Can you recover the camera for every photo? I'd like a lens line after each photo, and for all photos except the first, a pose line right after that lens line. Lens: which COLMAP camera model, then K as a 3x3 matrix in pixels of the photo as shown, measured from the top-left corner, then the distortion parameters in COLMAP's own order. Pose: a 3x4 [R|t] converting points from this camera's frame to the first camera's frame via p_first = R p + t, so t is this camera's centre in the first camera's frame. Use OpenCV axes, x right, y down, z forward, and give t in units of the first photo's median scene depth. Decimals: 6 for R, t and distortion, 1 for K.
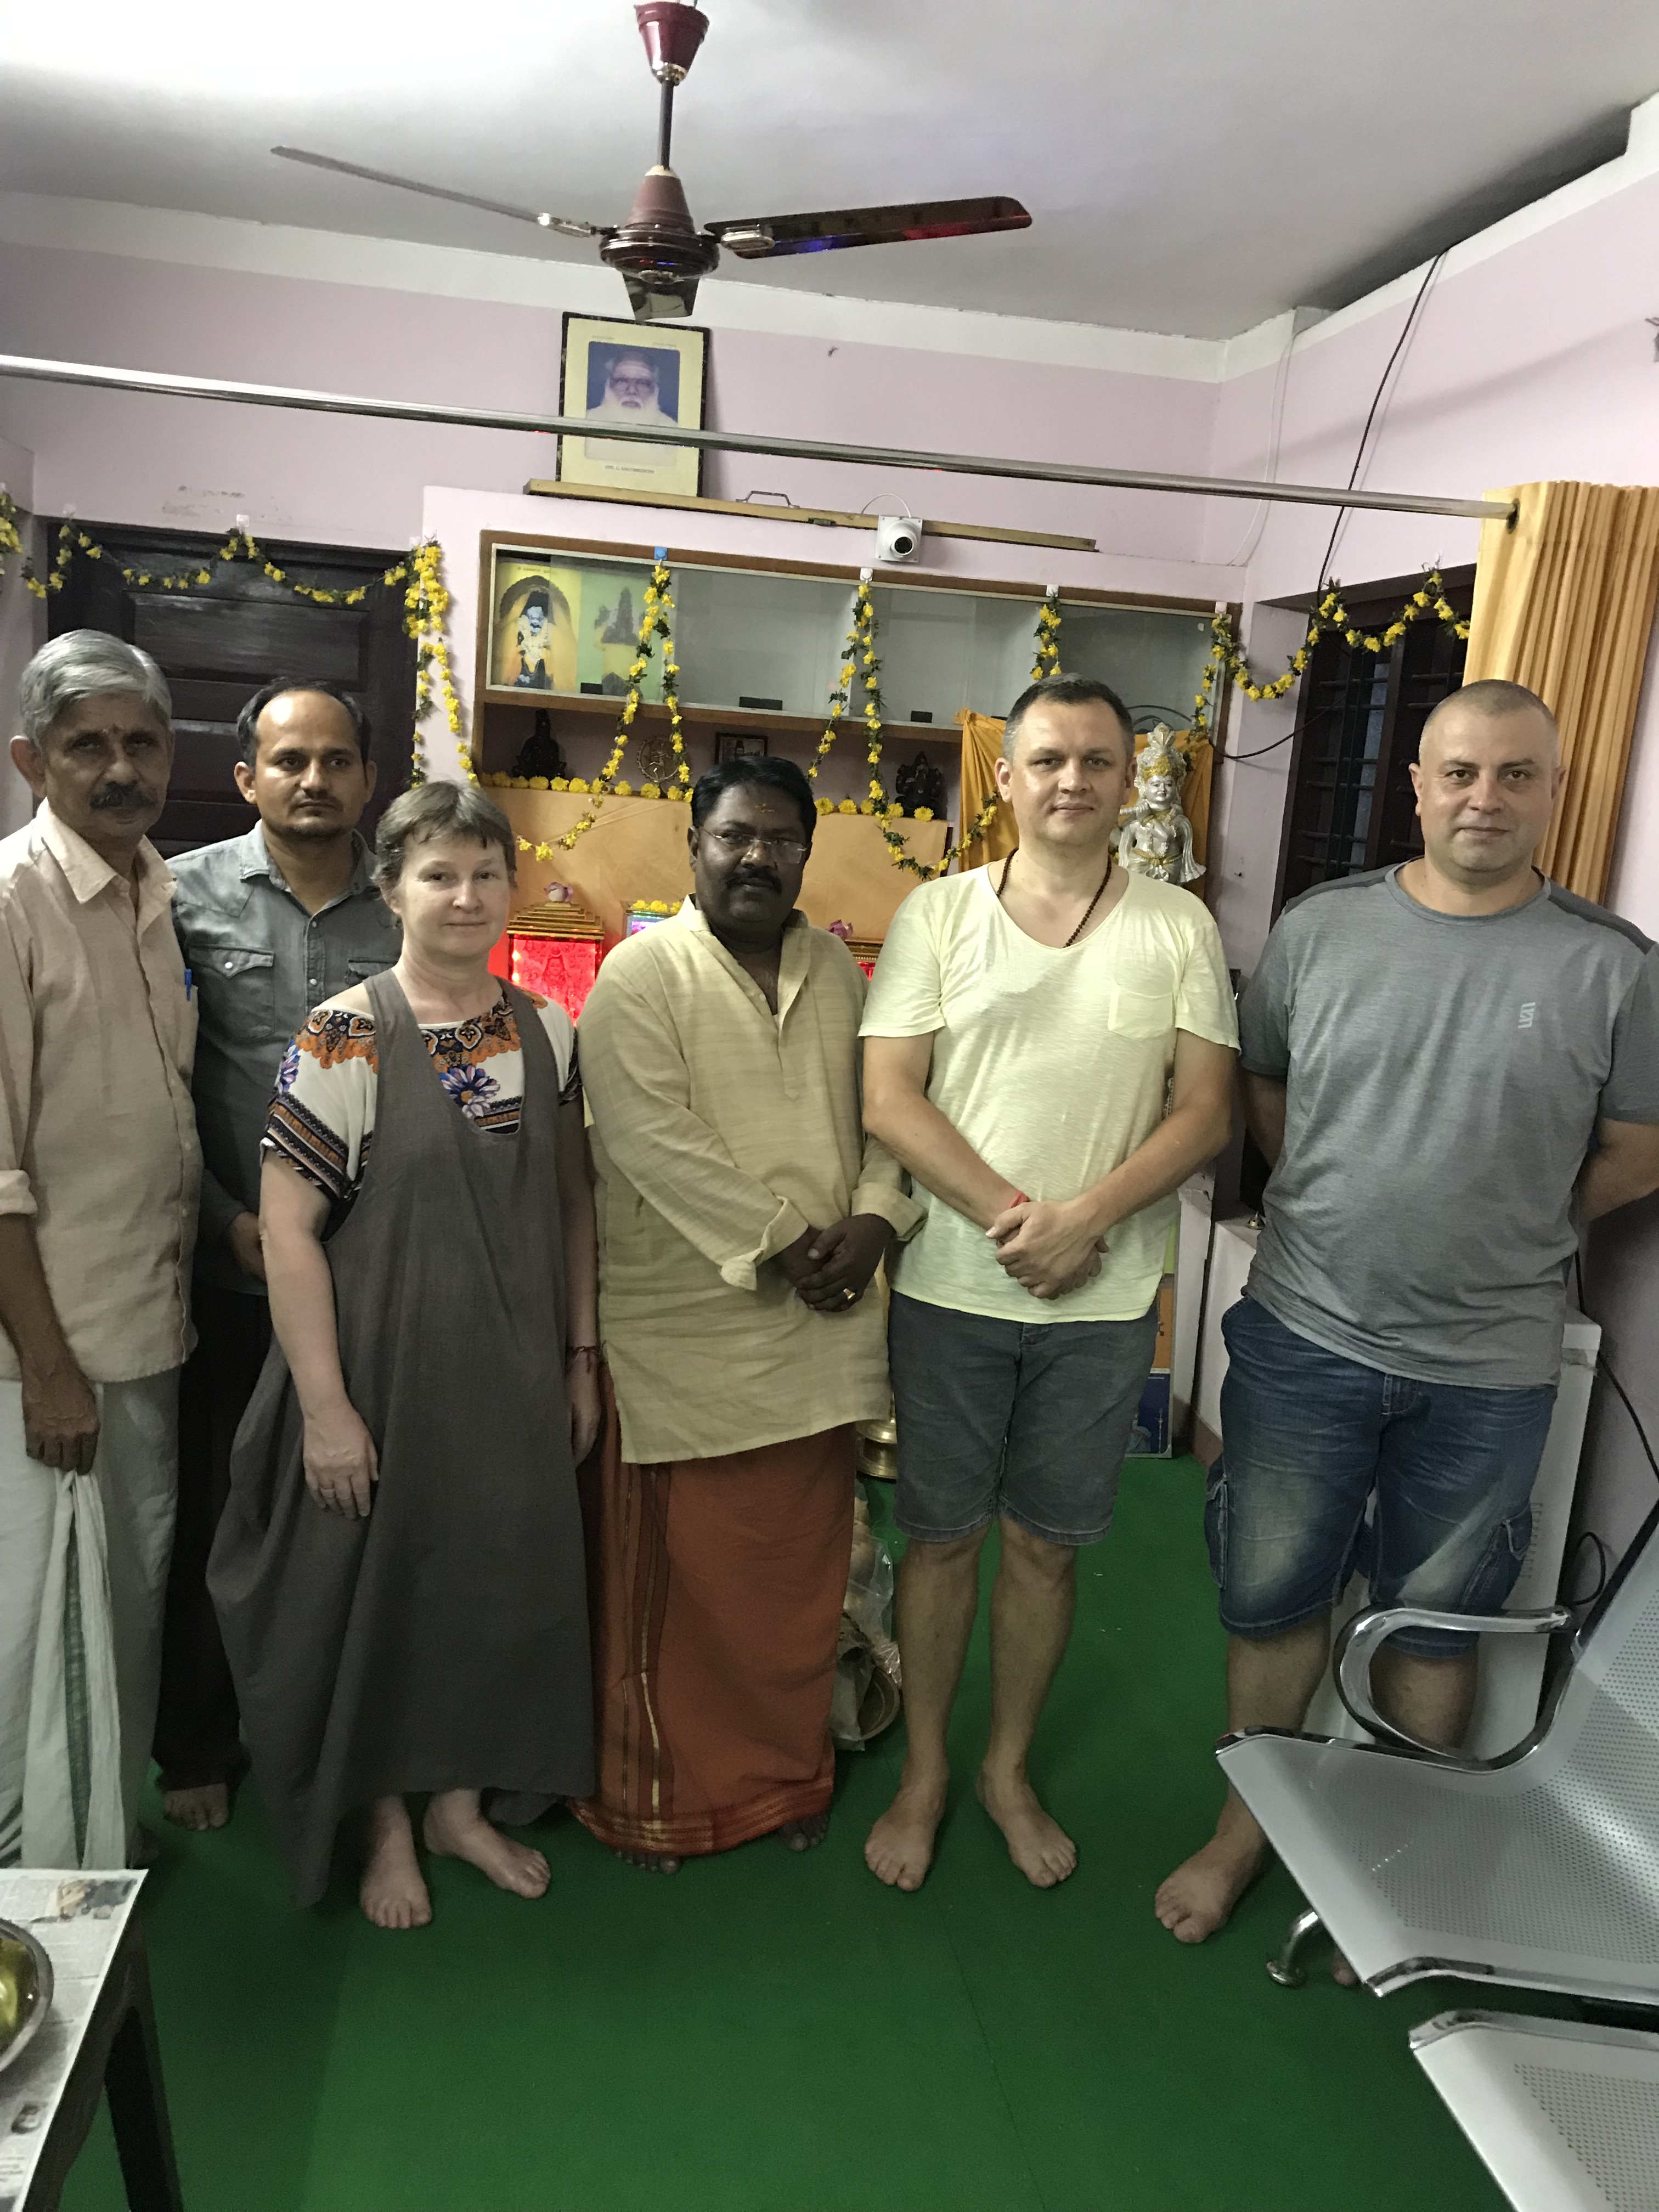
lens RADIAL K [[1859.5, 0, 829.5], [0, 1859.5, 1106.0], [0, 0, 1]] dist [0.028821, -0.038902]
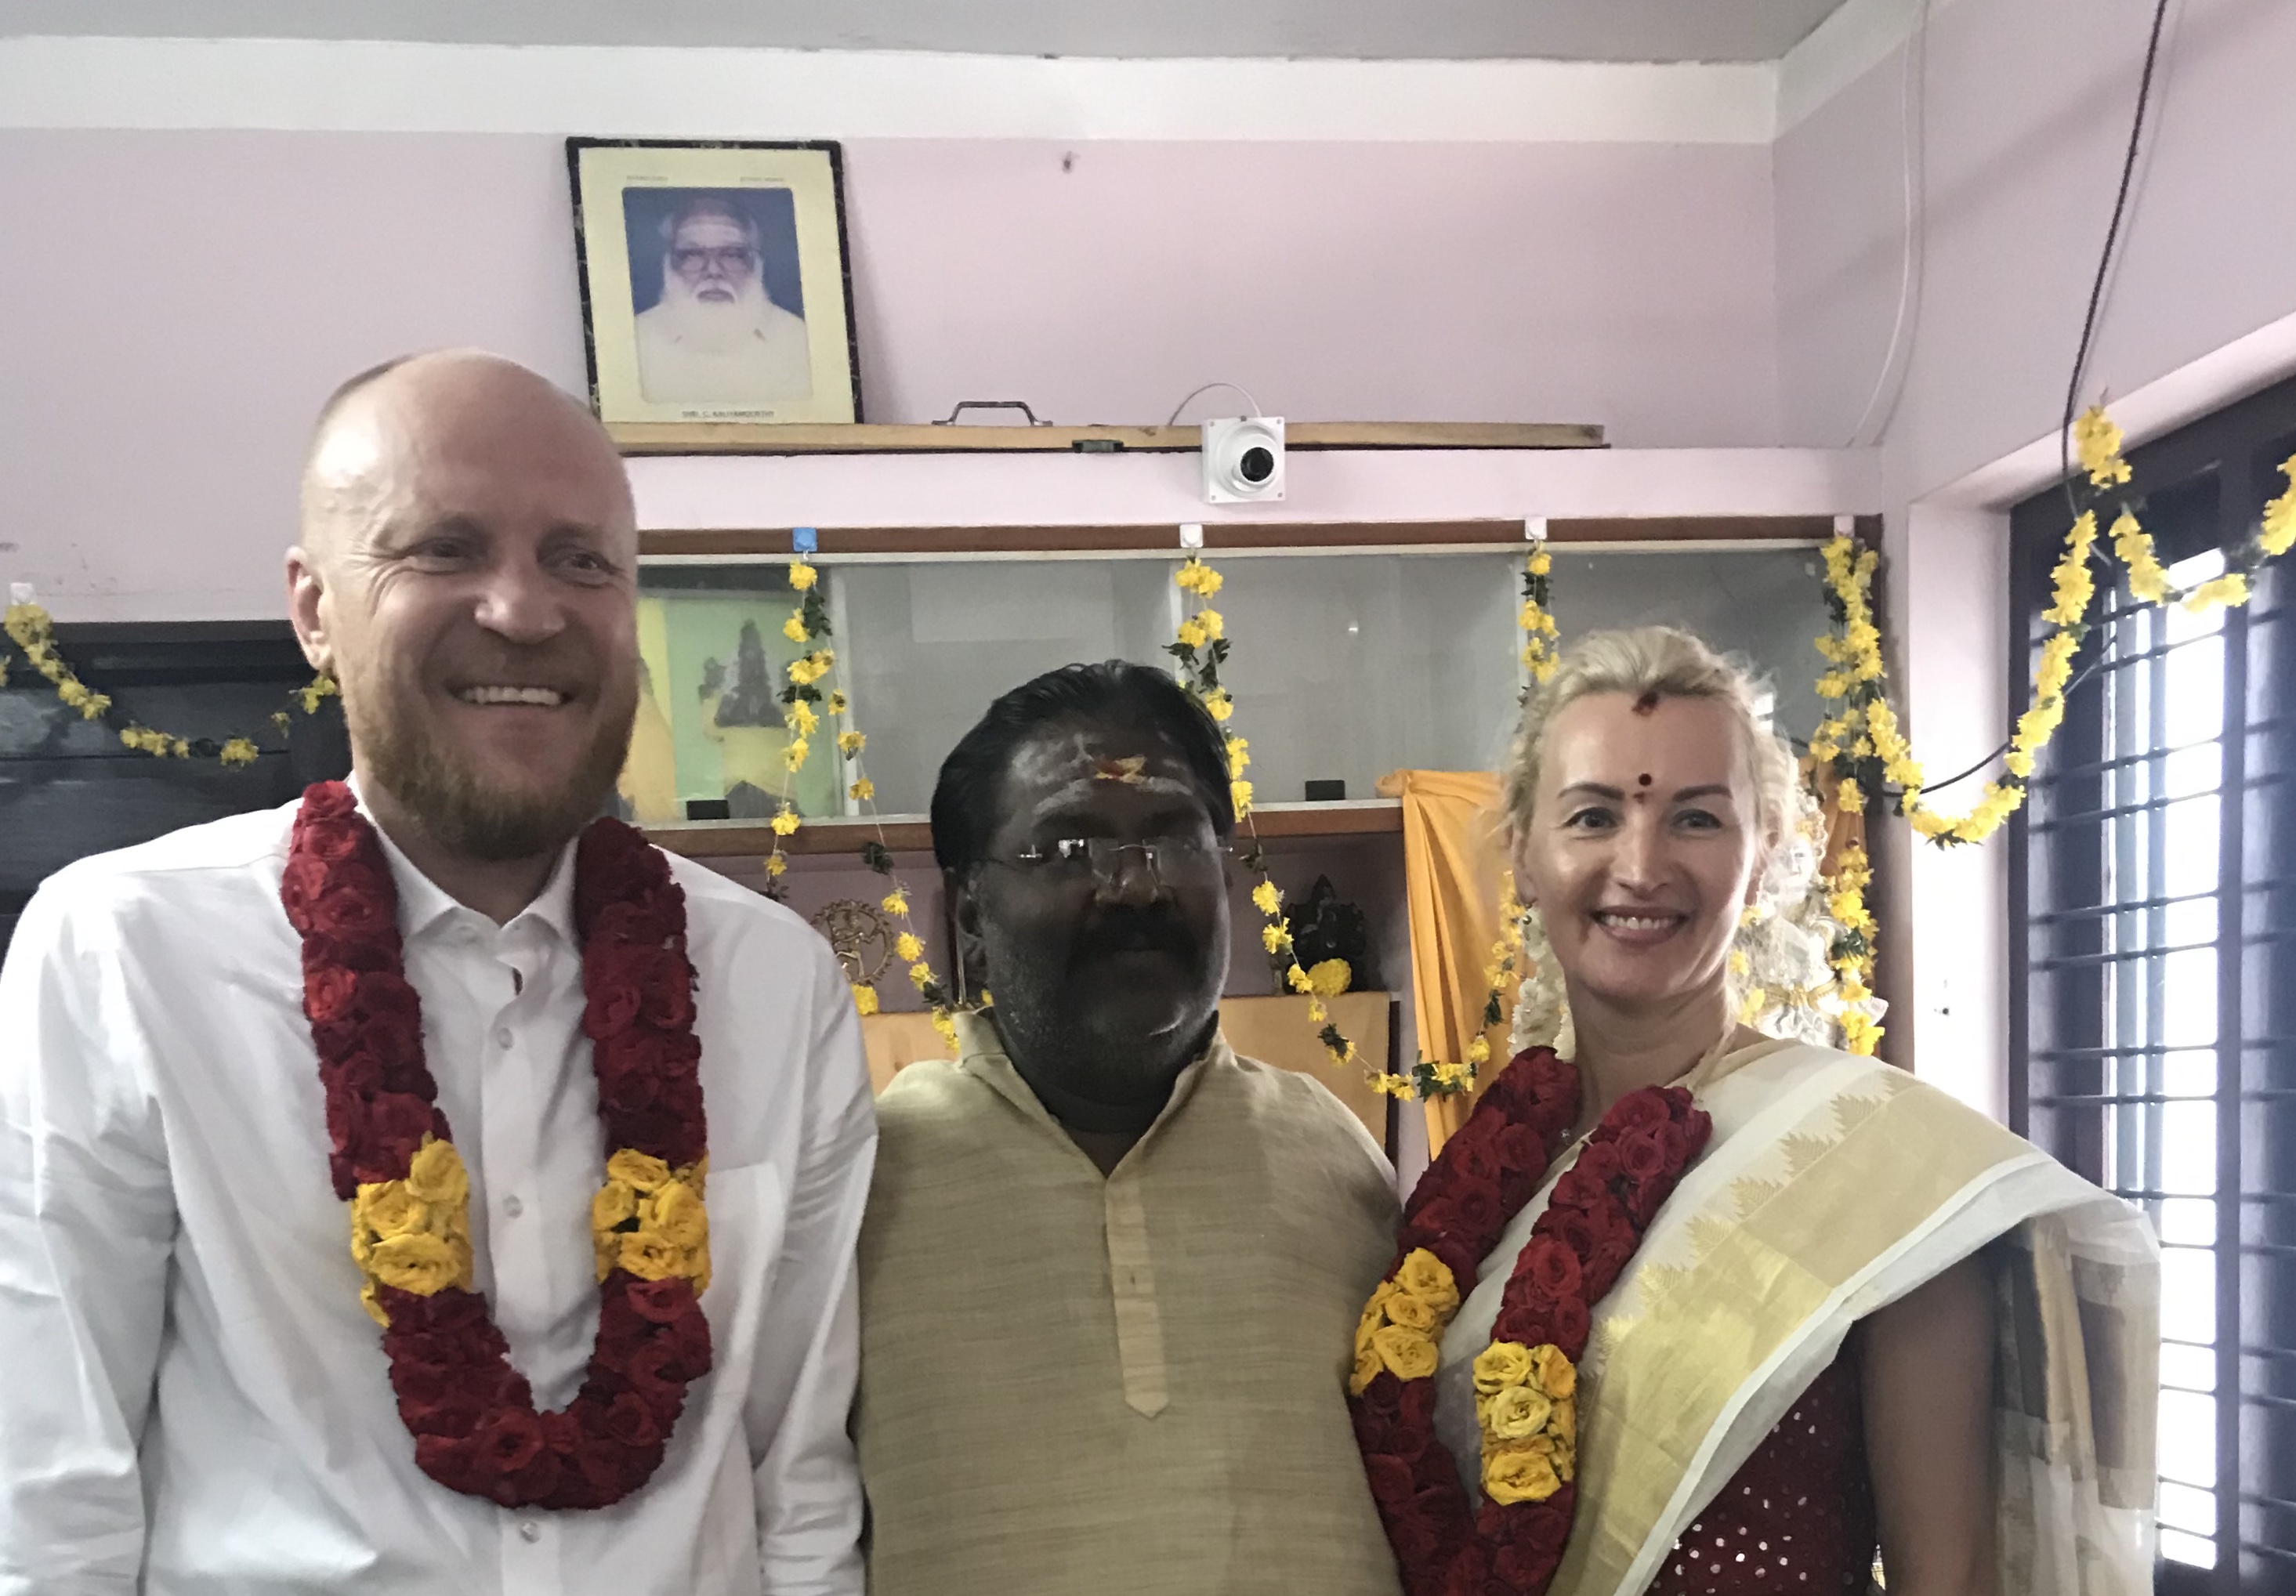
lens RADIAL K [[2529.8, 0, 1171.4], [0, 2529.8, 1465.8], [0, 0, 1]] dist [0.010609, 0.001099]
pose [[0.990861, -0.134225, 0.013382, -0.030816], [0.134561, 0.990493, -0.028573, -0.001562], [-0.009419, 0.030112, 0.999502, 0.275563]]
